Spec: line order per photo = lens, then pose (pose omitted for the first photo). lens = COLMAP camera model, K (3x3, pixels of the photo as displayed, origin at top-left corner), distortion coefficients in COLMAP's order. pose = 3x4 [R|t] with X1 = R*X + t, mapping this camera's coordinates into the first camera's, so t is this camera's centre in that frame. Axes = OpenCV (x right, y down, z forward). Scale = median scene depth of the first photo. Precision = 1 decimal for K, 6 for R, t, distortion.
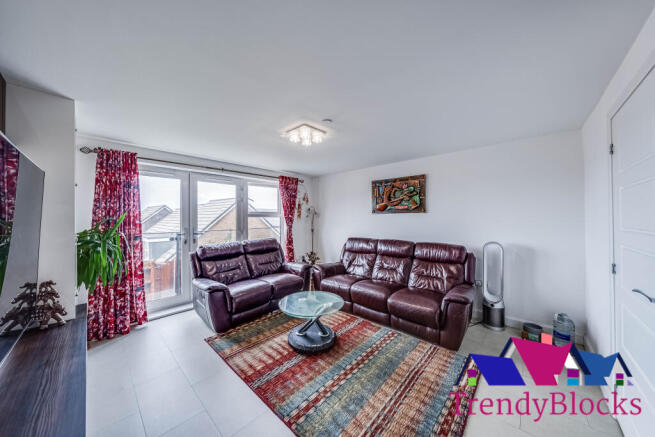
lens RADIAL K [[221.0, 0, 326.9], [0, 221.0, 218.2], [0, 0, 1]] dist [0.000251, -0.000021]
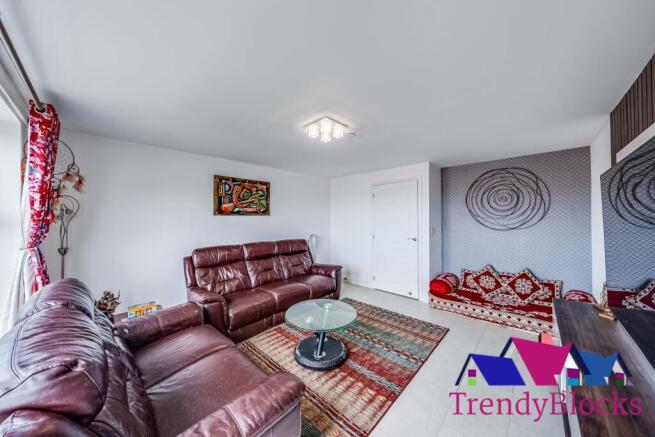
lens RADIAL K [[221.0, 0, 326.9], [0, 221.0, 216.8], [0, 0, 1]] dist [0.000251, -0.000021]
pose [[0.014161, 0.015782, 0.999775, -0.786008], [0.012284, 0.999797, -0.015956, 0.004505], [-0.999824, 0.012507, 0.013964, 0.769219]]
